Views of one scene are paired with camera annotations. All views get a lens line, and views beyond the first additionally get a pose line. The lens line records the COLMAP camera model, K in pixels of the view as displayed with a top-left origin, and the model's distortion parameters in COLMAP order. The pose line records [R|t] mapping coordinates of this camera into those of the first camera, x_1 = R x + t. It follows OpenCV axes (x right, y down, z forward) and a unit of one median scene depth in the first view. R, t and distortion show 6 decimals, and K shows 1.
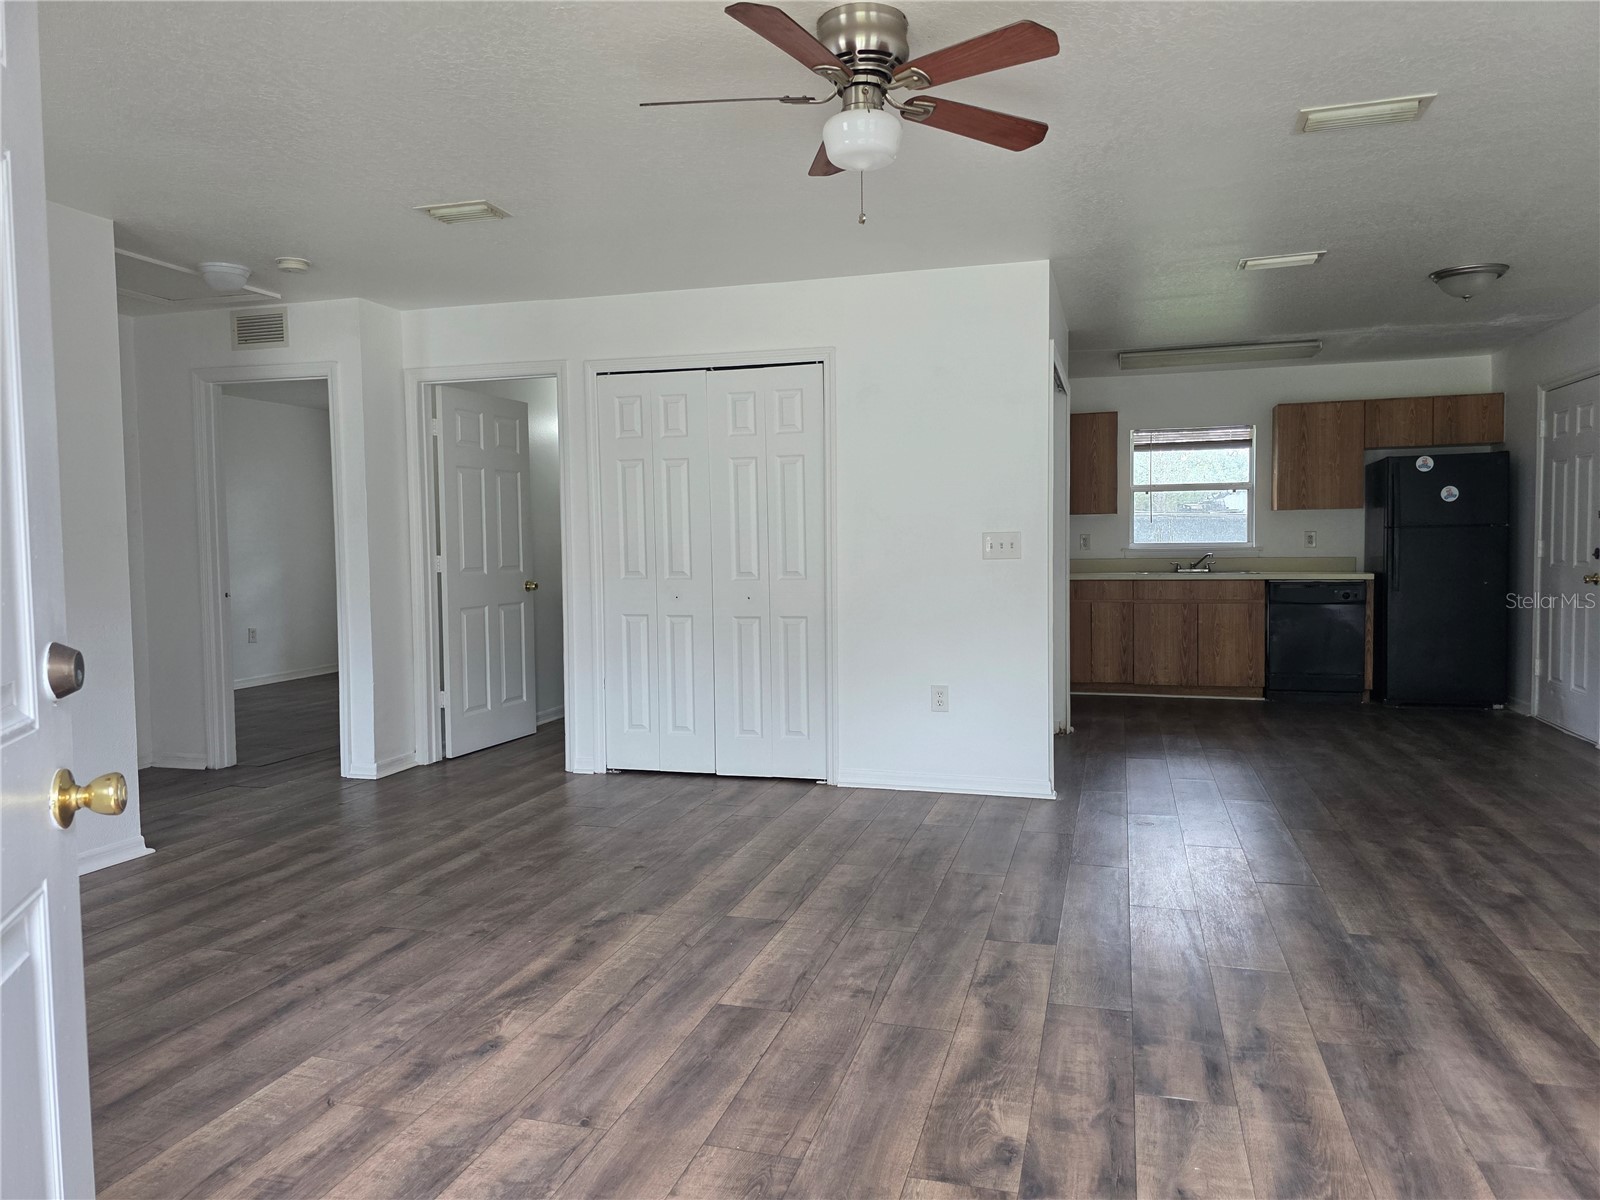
lens RADIAL K [[1083.7, 0, 800.7], [0, 1083.7, 596.0], [0, 0, 1]] dist [0.008259, 0.000336]
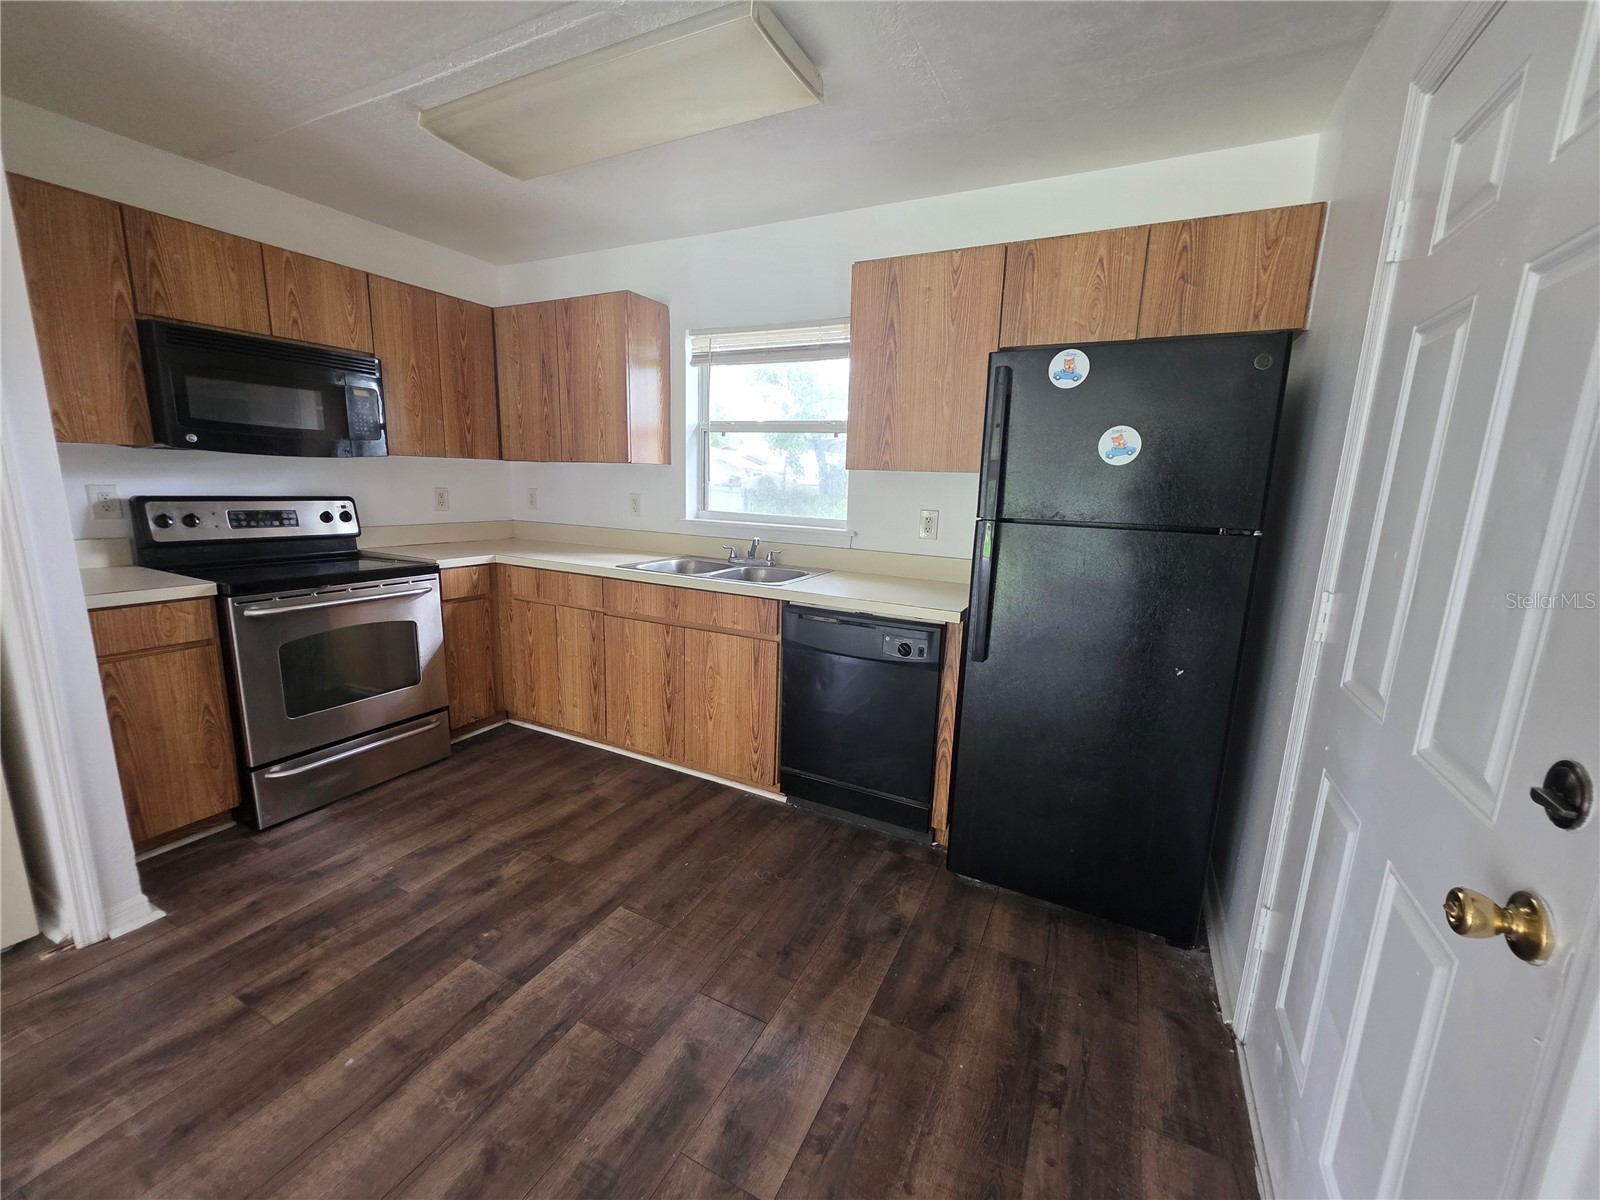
lens RADIAL K [[642.1, 0, 795.4], [0, 642.1, 603.7], [0, 0, 1]] dist [0.001414, -0.000323]
pose [[0.982858, 0.075107, -0.168372, 0.483386], [-0.049306, 0.987075, 0.152488, -0.061639], [0.177649, -0.141573, 0.973857, 0.681120]]
